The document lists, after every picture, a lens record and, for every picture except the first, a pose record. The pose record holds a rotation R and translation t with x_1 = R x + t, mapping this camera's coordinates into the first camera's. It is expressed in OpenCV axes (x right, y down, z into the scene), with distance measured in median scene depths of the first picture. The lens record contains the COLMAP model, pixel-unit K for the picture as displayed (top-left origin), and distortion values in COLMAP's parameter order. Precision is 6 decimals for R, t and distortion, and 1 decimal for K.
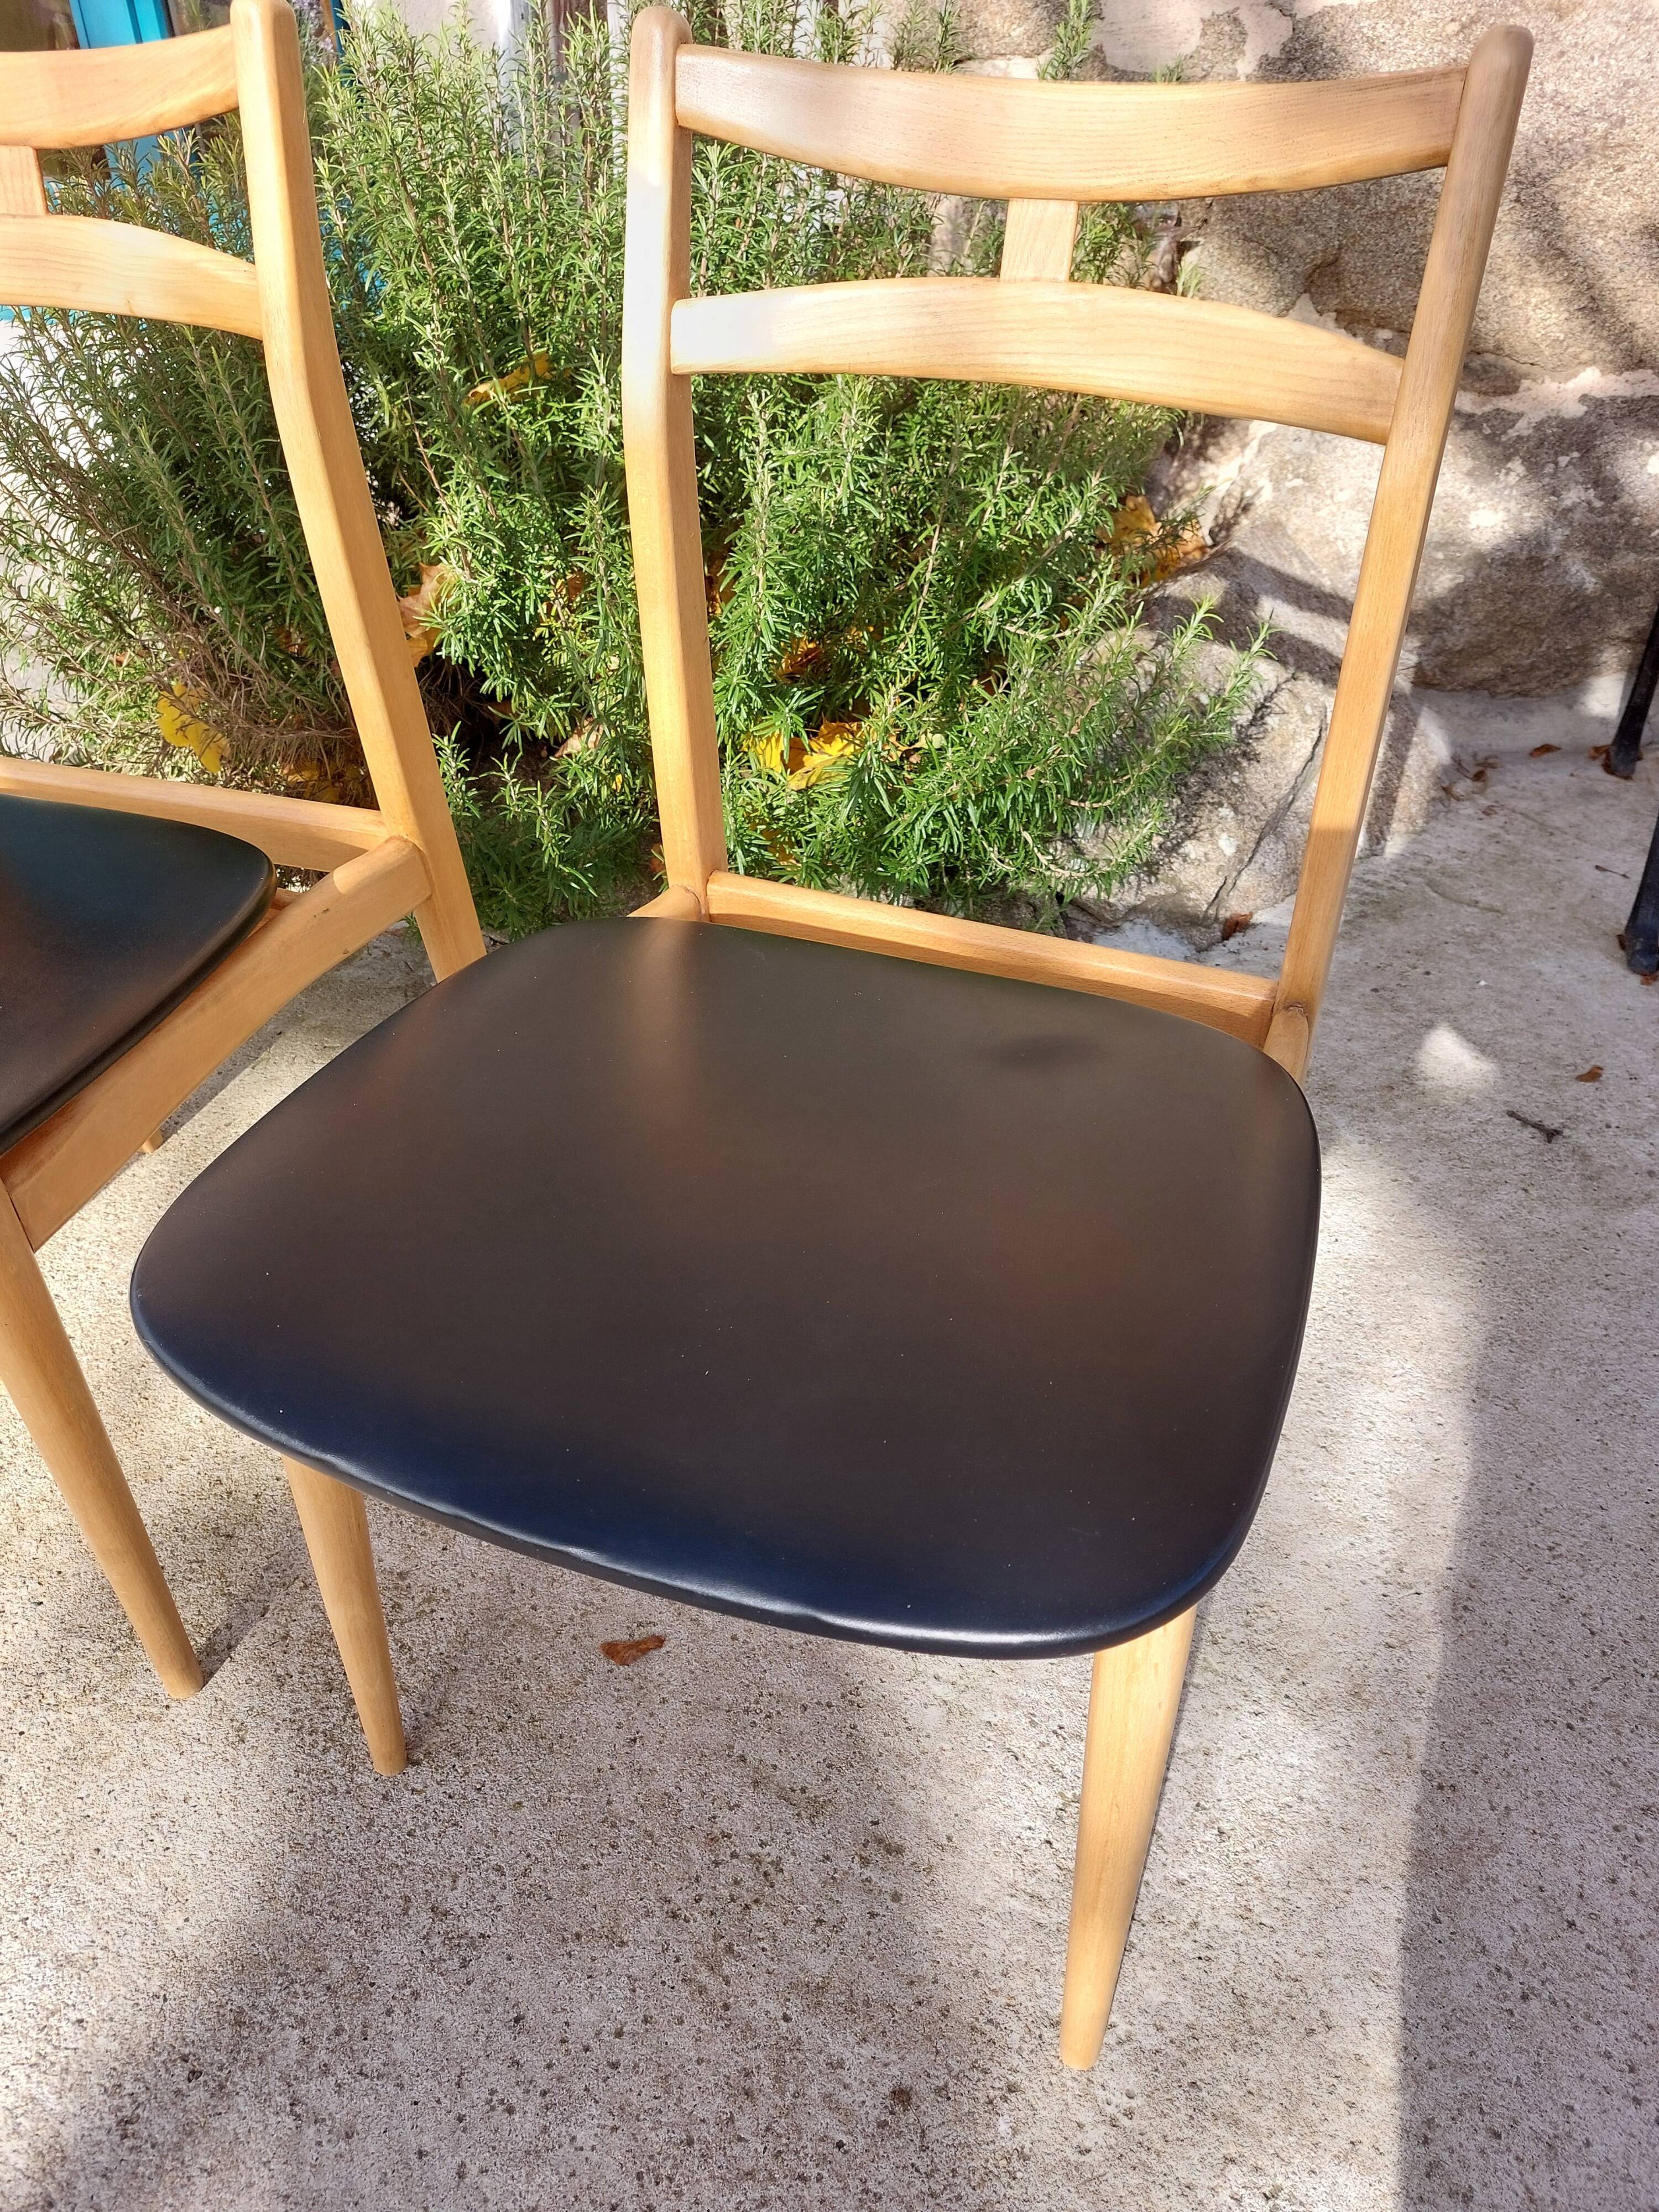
lens RADIAL K [[1631.0, 0, 871.7], [0, 1631.0, 1119.5], [0, 0, 1]] dist [0.039754, -0.028253]
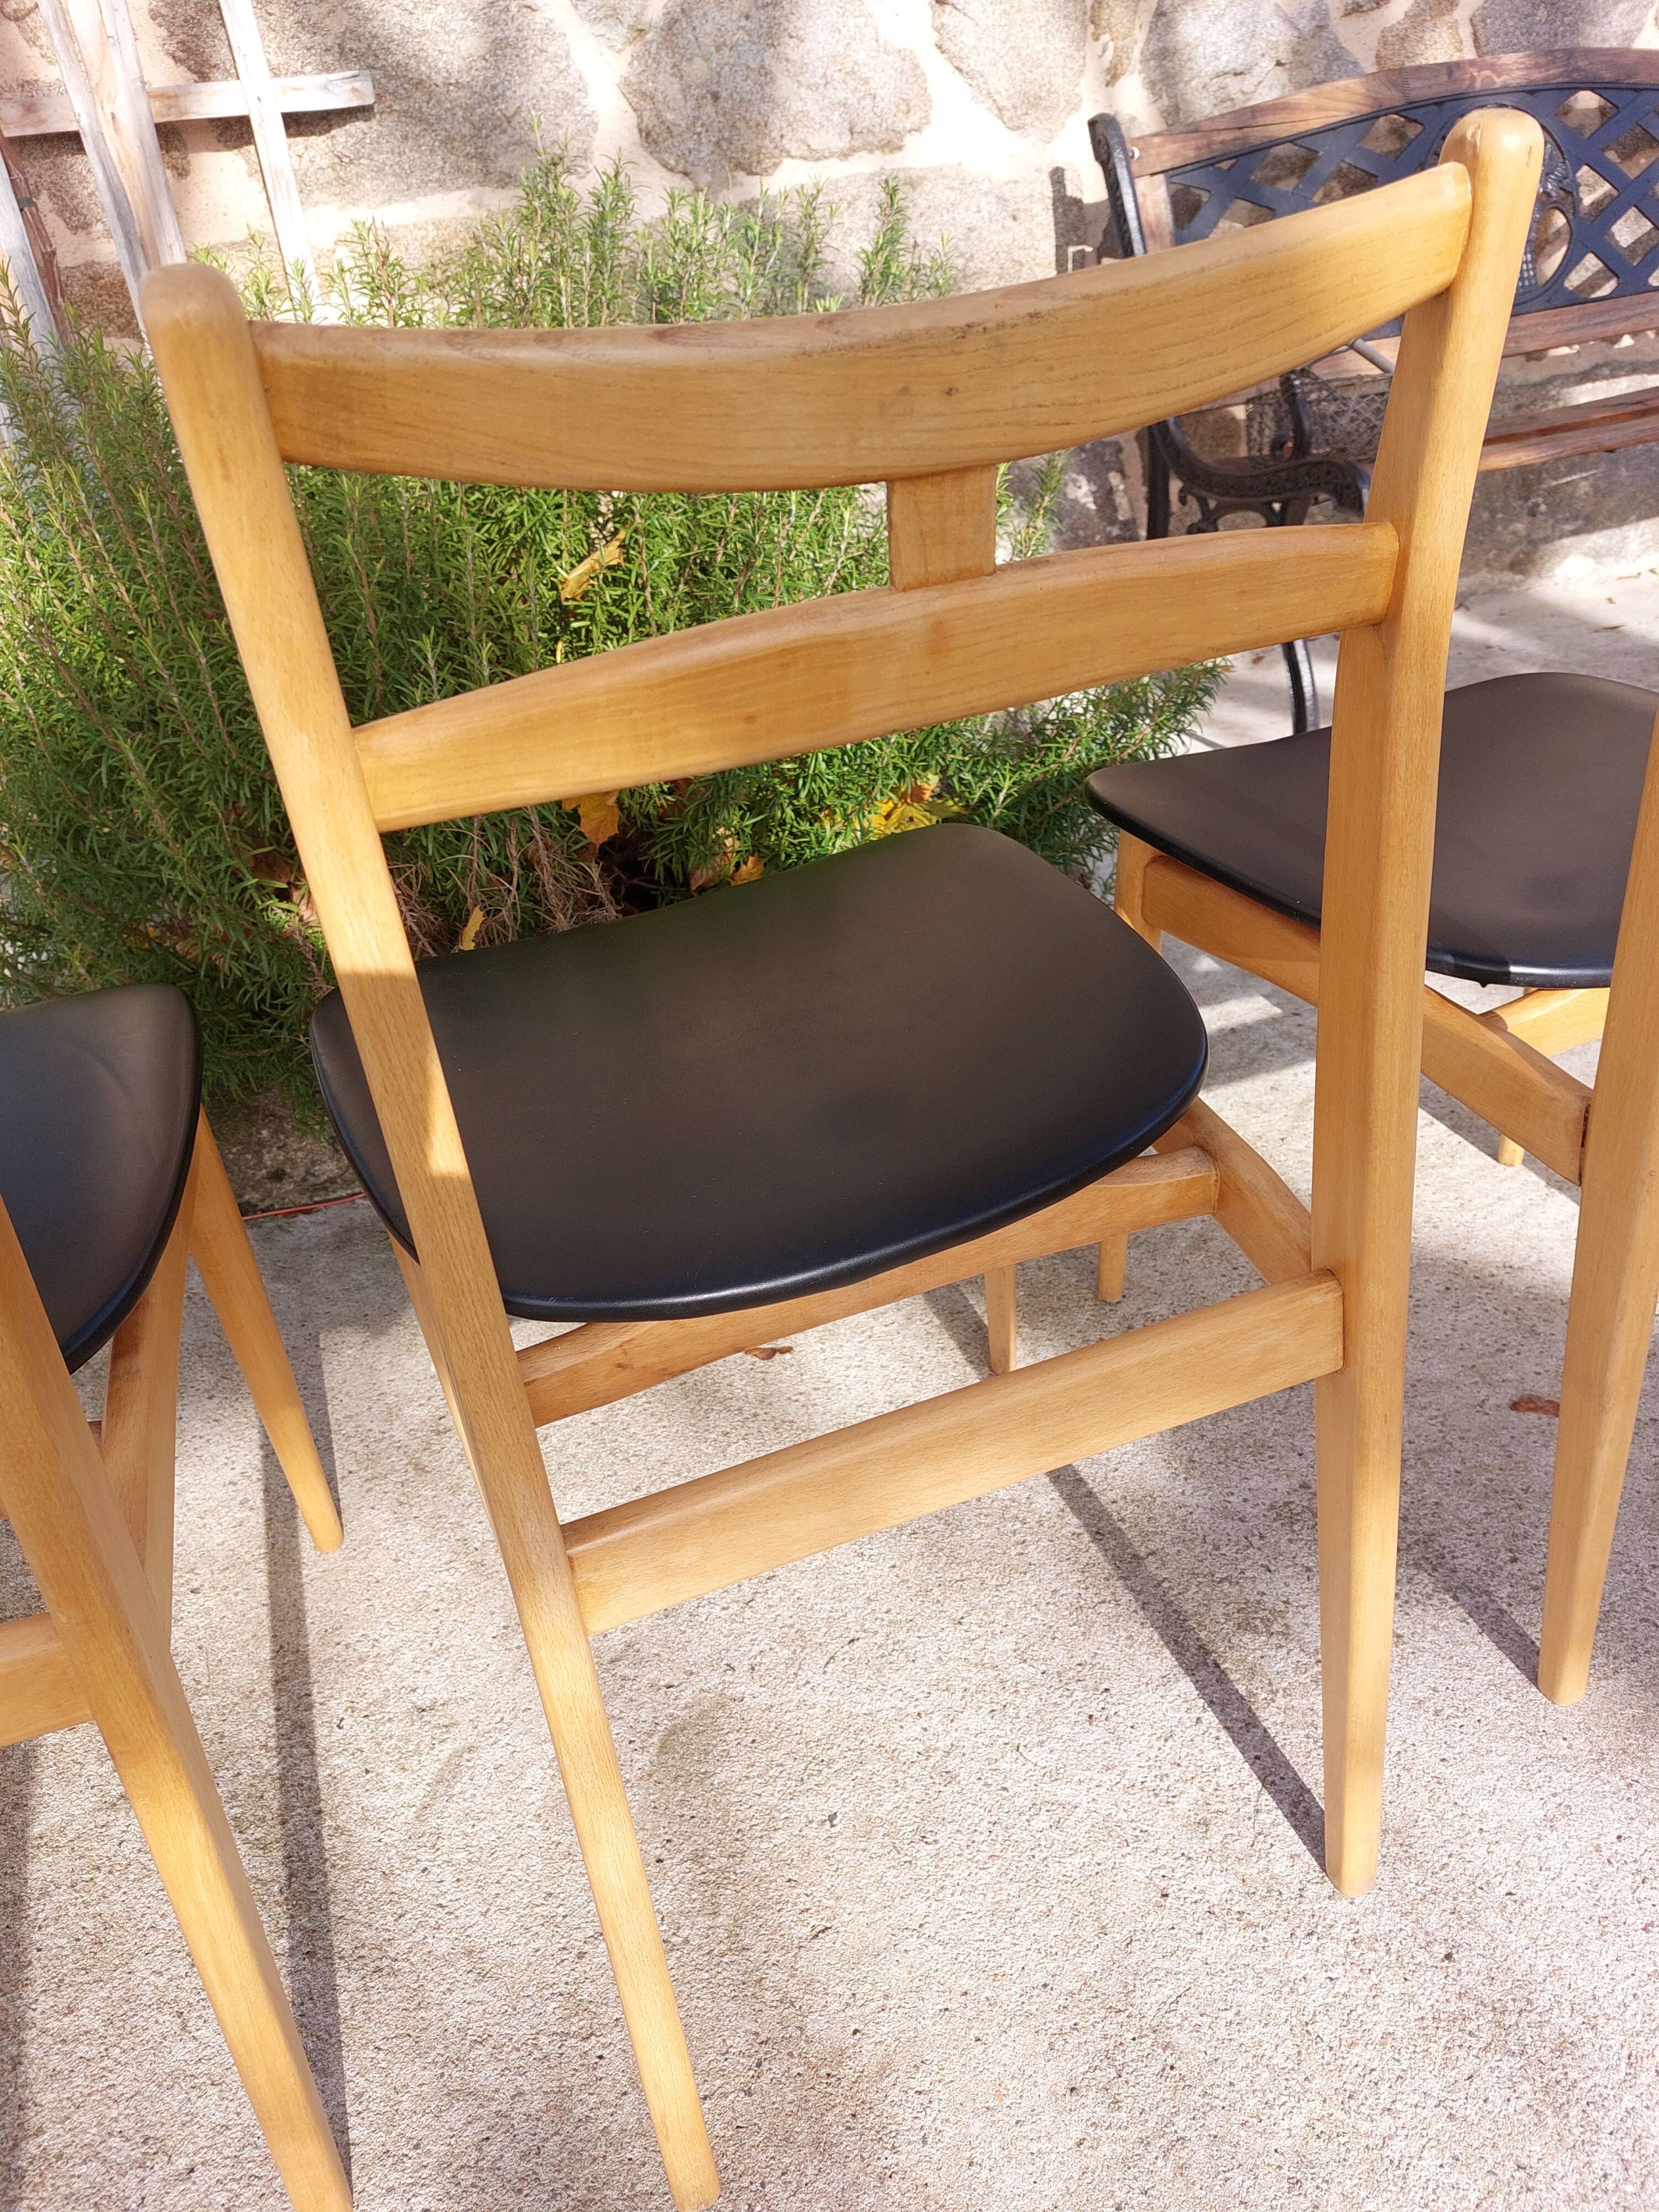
lens RADIAL K [[1631.0, 0, 834.3], [0, 1631.0, 1083.7], [0, 0, 1]] dist [0.039754, -0.028253]
pose [[0.761651, -0.376461, 0.527414, -0.630641], [0.448332, 0.893817, -0.009452, -0.055411], [-0.467853, 0.243655, 0.849556, 0.105782]]
